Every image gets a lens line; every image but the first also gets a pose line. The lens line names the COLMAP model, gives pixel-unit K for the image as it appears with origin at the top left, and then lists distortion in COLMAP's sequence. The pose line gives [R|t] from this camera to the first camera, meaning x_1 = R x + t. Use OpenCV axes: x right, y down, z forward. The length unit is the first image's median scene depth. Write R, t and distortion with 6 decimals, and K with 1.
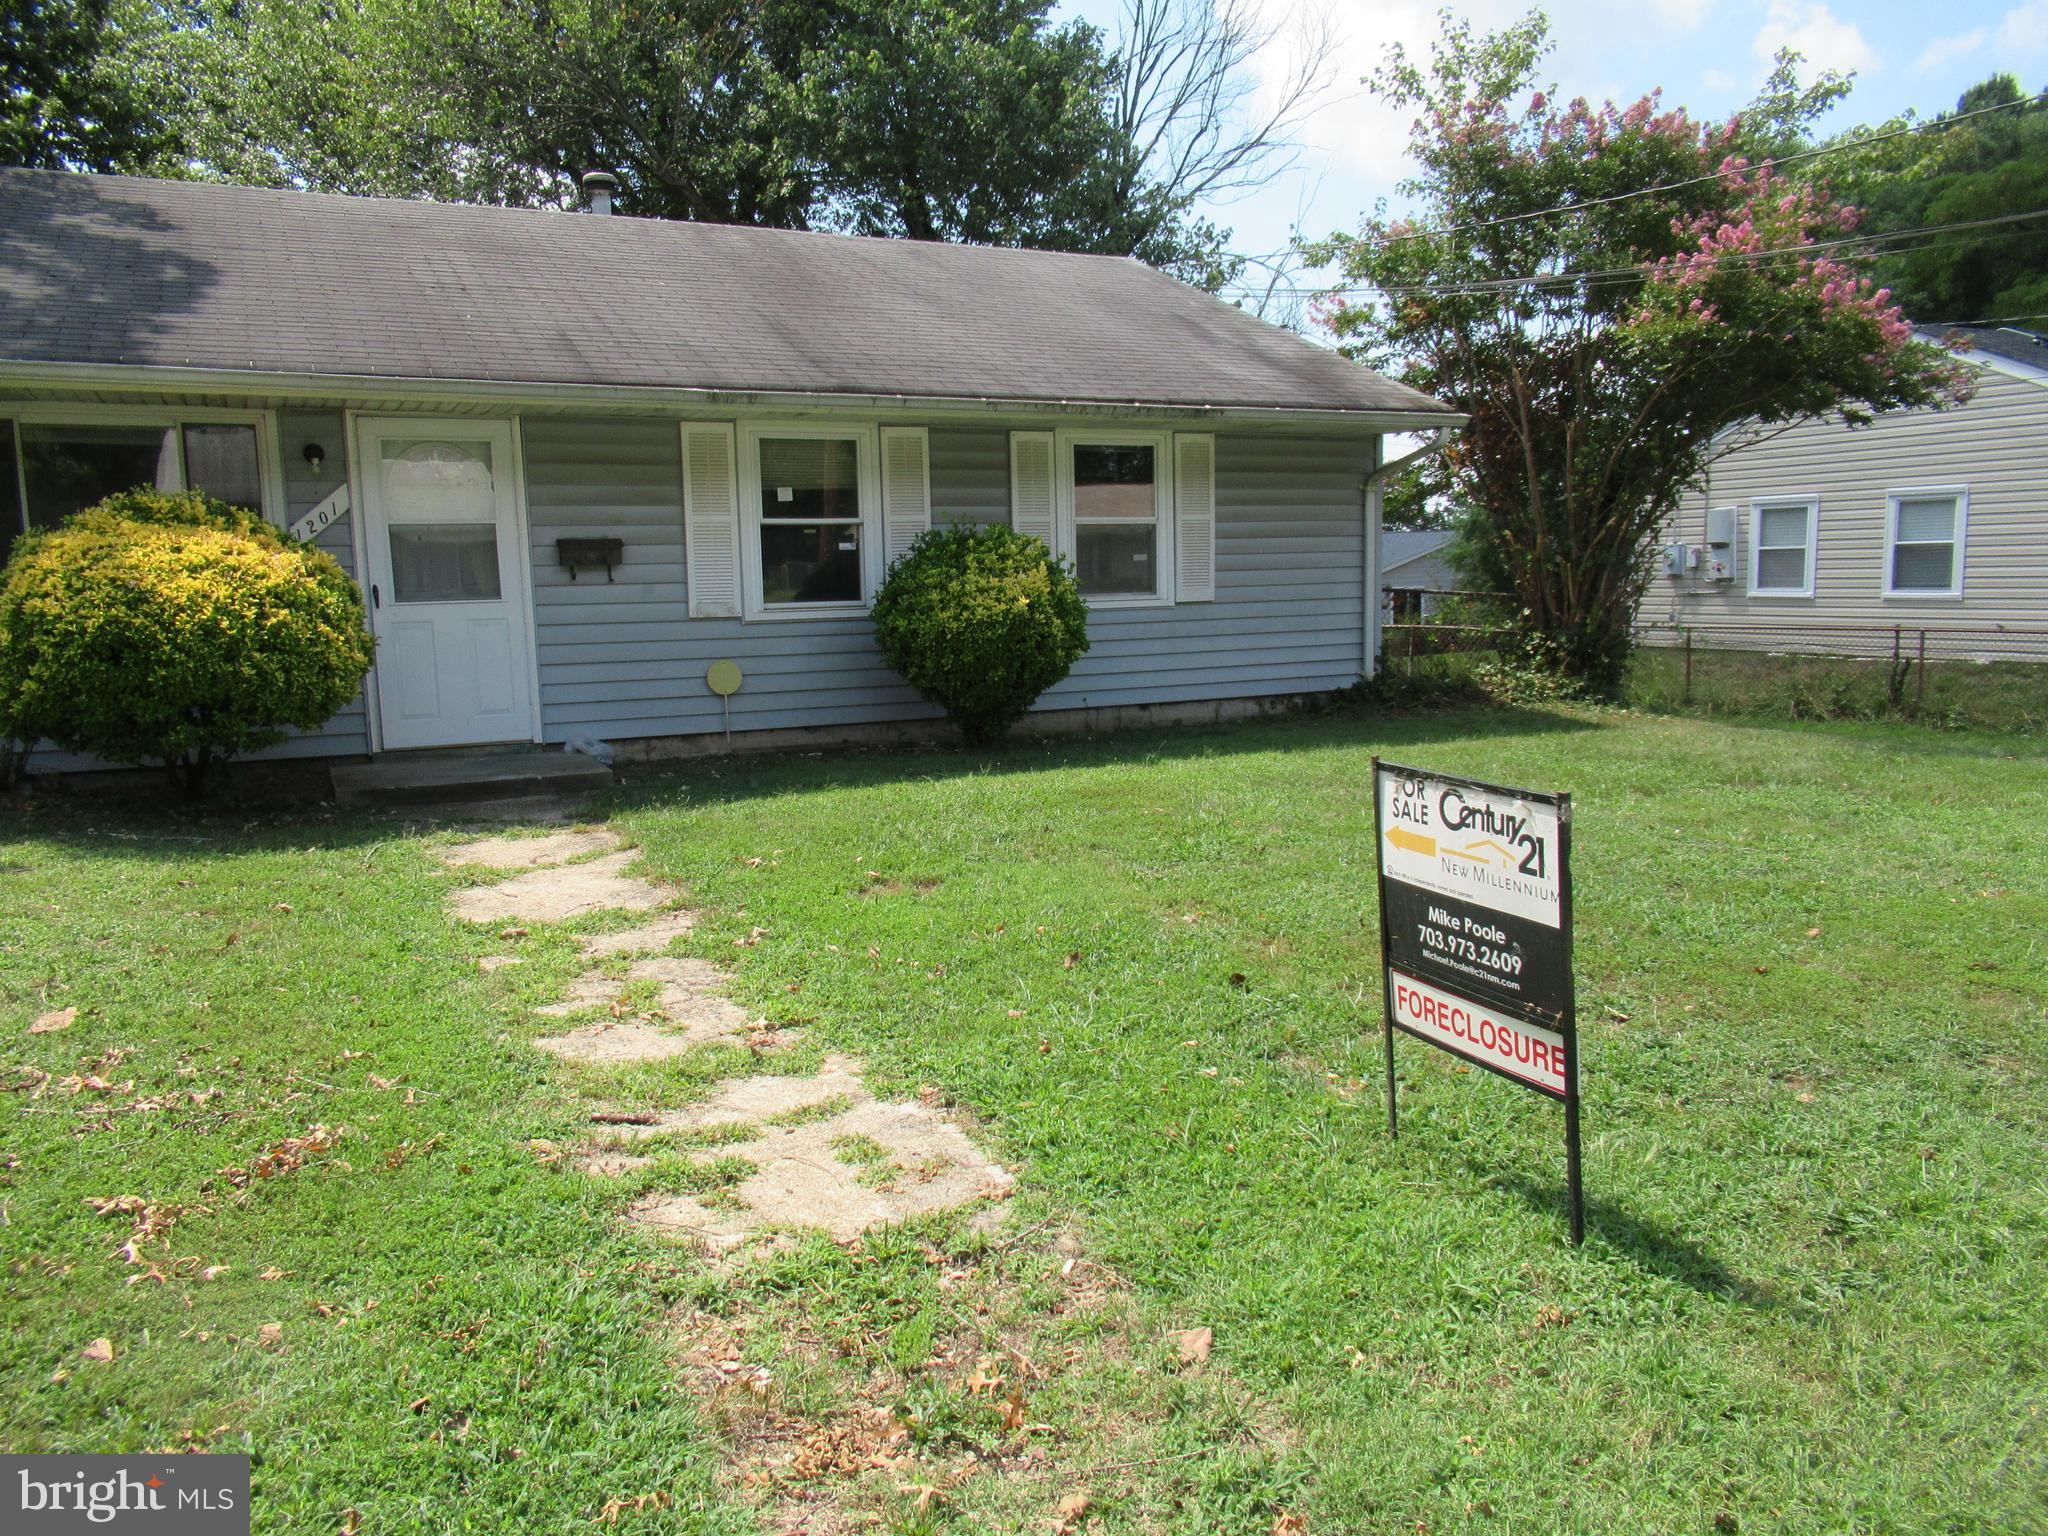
lens RADIAL K [[1519.0, 0, 1027.5], [0, 1519.0, 782.3], [0, 0, 1]] dist [-0.001634, -0.008498]
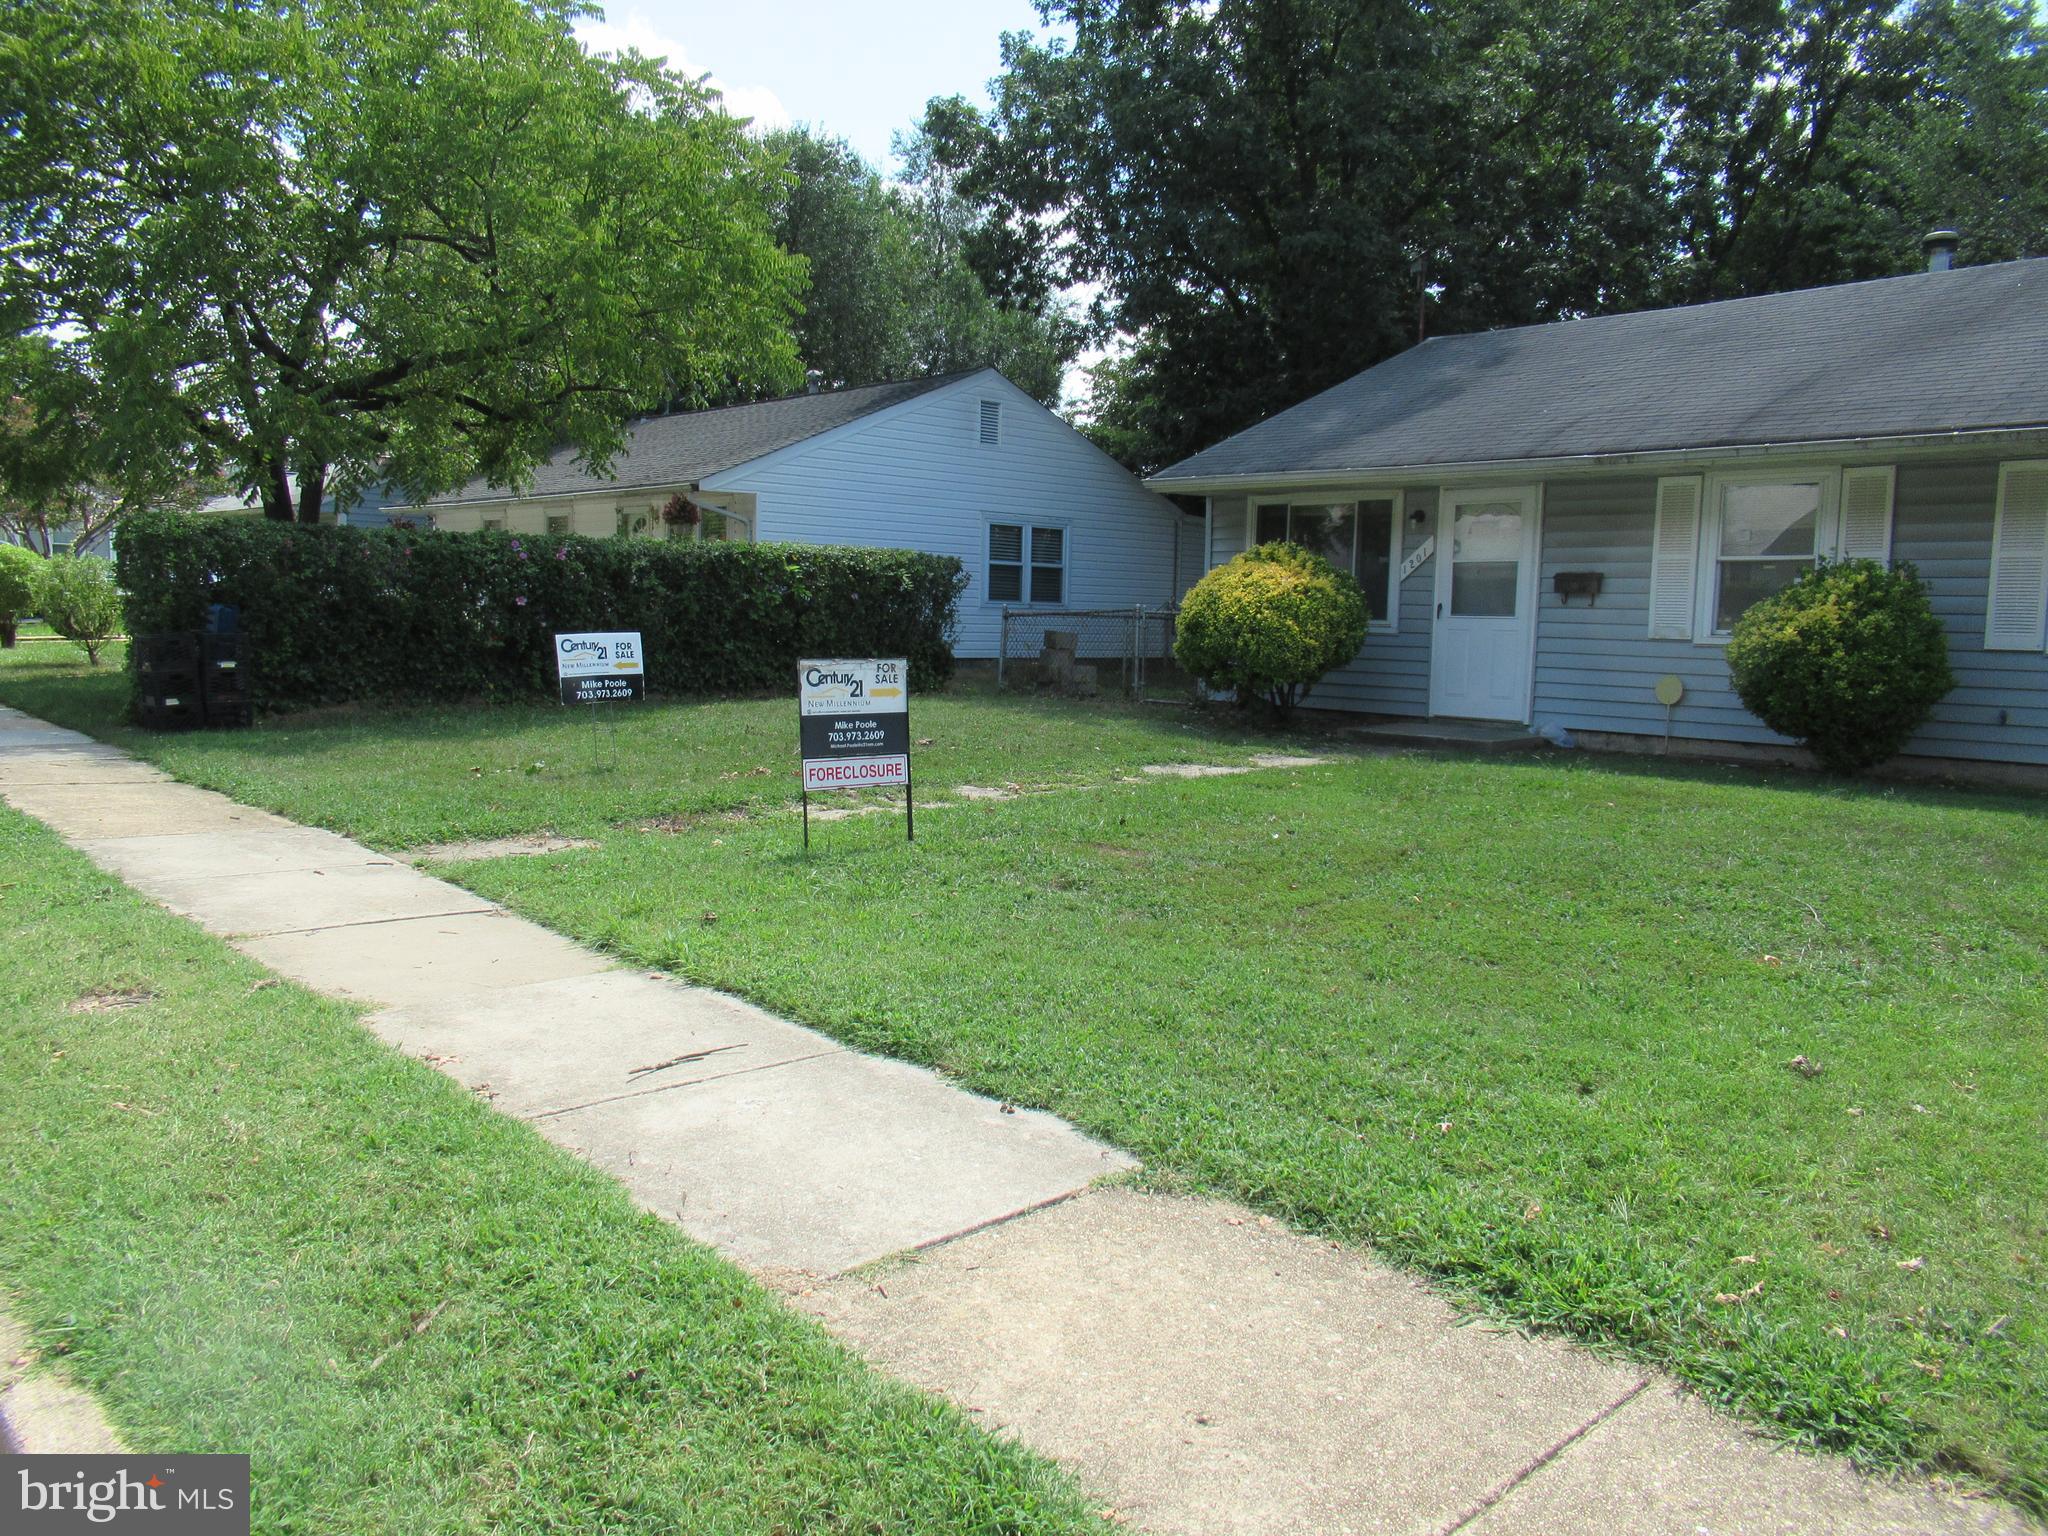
lens RADIAL K [[1519.0, 0, 1027.5], [0, 1519.0, 782.3], [0, 0, 1]] dist [-0.001634, -0.008498]
pose [[0.275240, 0.128878, -0.952698, 0.946874], [-0.165810, 0.982487, 0.085004, -0.018778], [0.946969, 0.134570, 0.291789, 0.224036]]
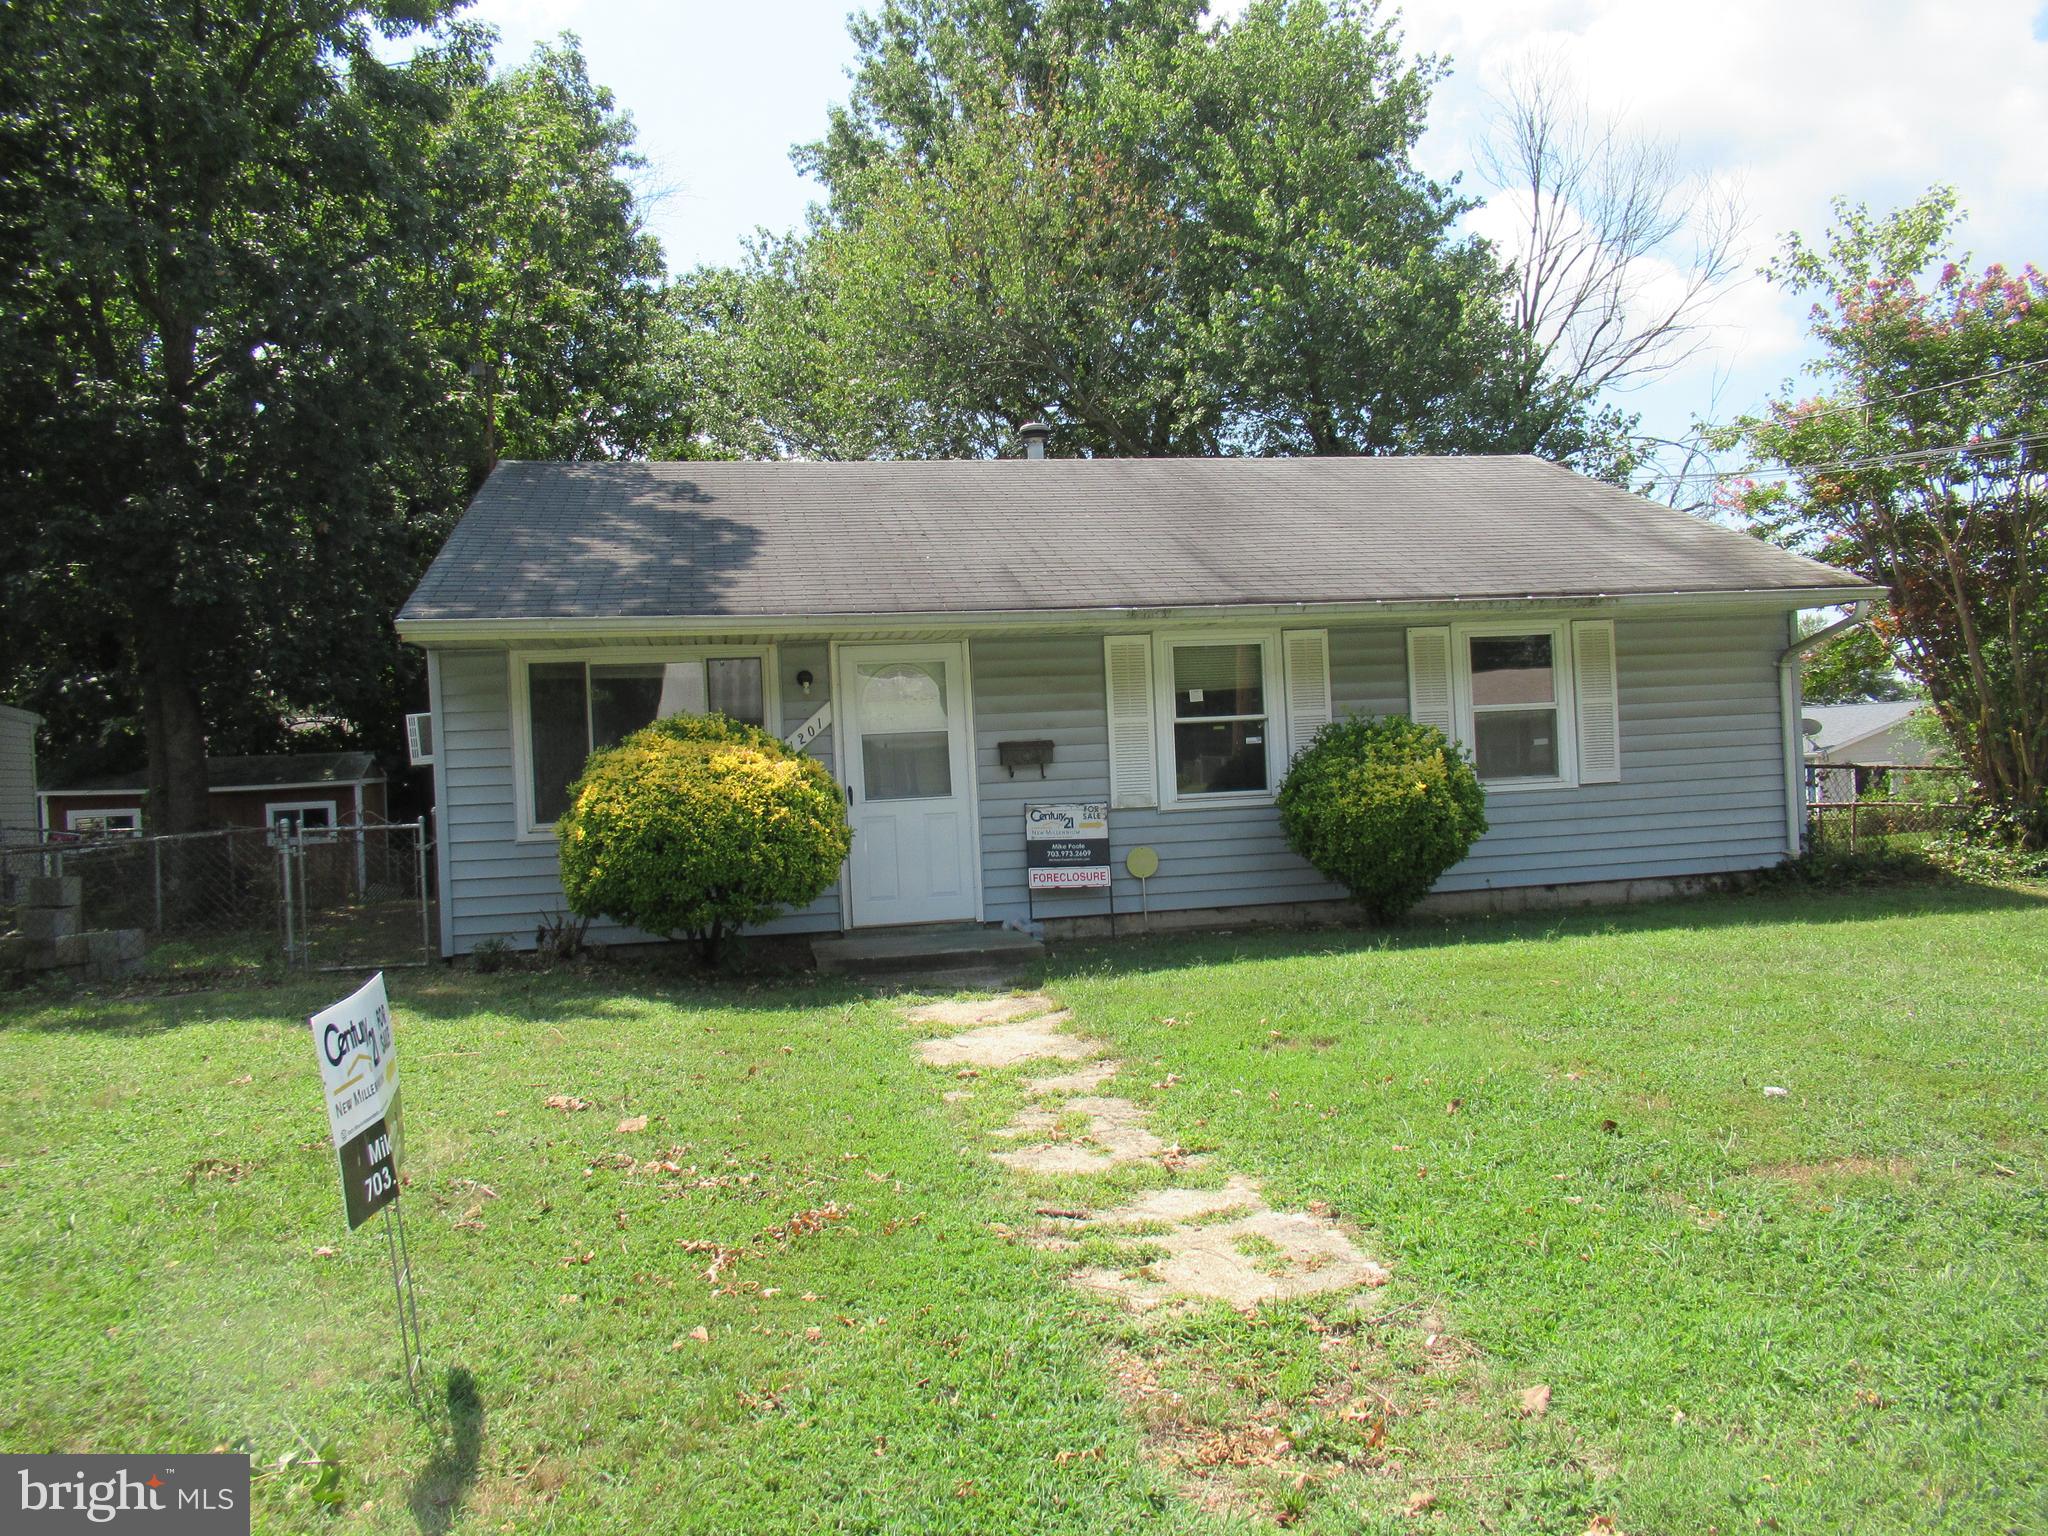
lens RADIAL K [[1519.0, 0, 1027.5], [0, 1519.0, 782.3], [0, 0, 1]] dist [-0.001634, -0.008498]
pose [[0.963326, -0.025483, -0.267122, 0.017857], [-0.008454, 0.992104, -0.125134, 0.013853], [0.268202, 0.122804, 0.955504, -0.092446]]
